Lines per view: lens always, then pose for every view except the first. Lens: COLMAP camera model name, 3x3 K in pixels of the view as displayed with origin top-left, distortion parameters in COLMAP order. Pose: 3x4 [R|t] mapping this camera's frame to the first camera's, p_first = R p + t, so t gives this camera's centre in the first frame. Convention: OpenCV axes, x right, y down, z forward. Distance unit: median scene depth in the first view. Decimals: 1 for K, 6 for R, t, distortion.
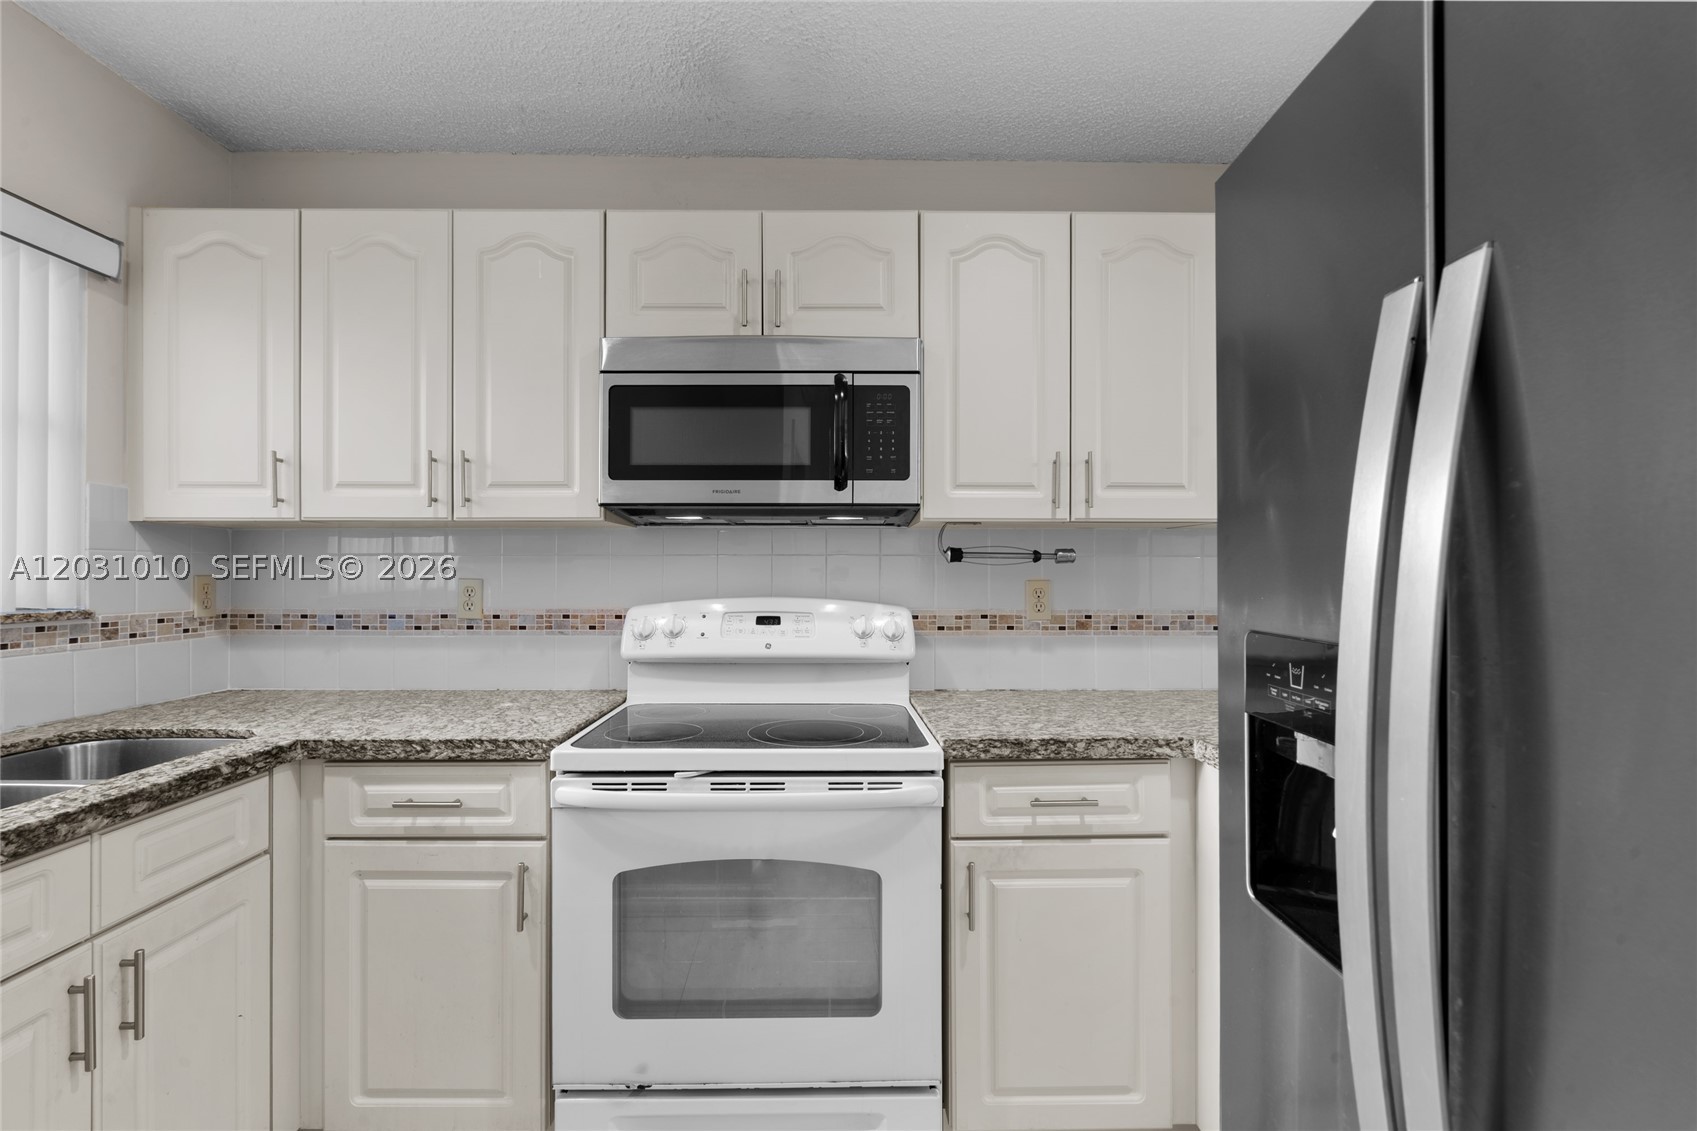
lens RADIAL K [[764.0, 0, 848.5], [0, 764.0, 565.5], [0, 0, 1]] dist [-0.002247, -0.000190]
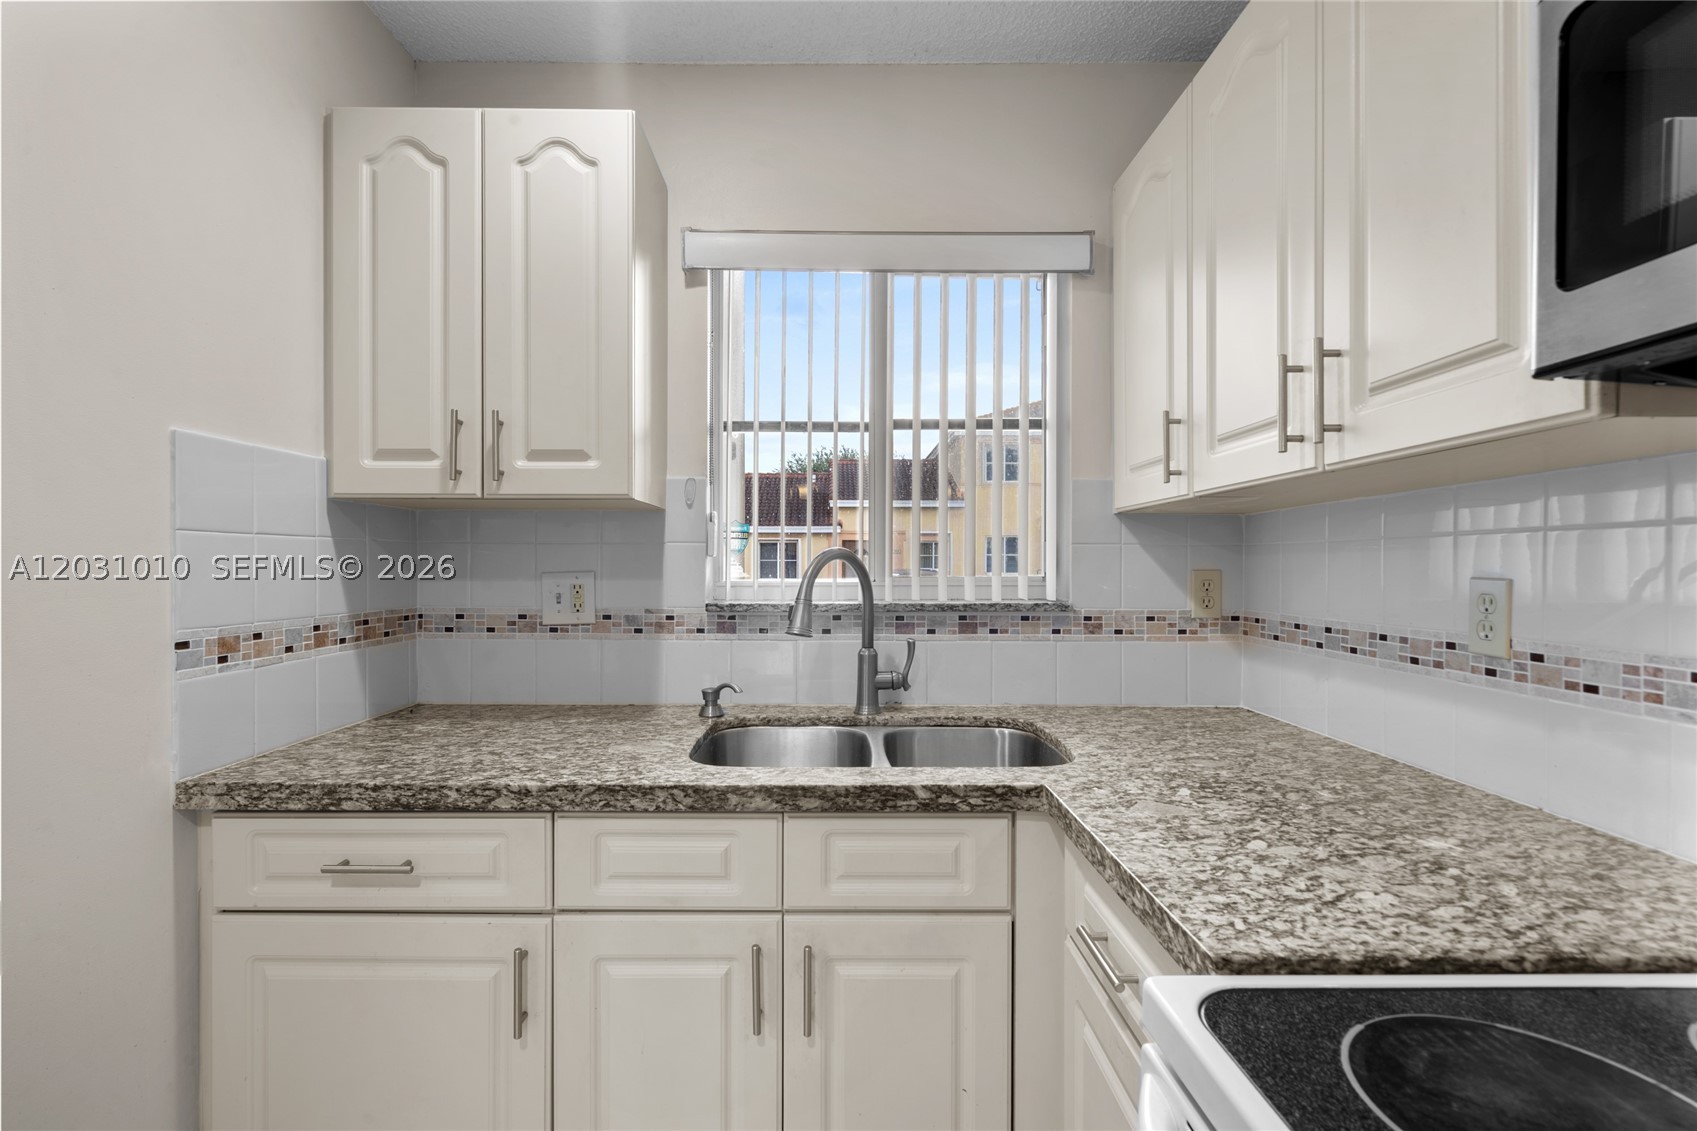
lens RADIAL K [[764.0, 0, 848.5], [0, 764.0, 565.5], [0, 0, 1]] dist [-0.002247, -0.000190]
pose [[-0.023594, -0.002528, -0.999718, 0.037607], [0.008333, 0.999962, -0.002725, 0.007632], [0.999687, -0.008395, -0.023572, 0.679977]]
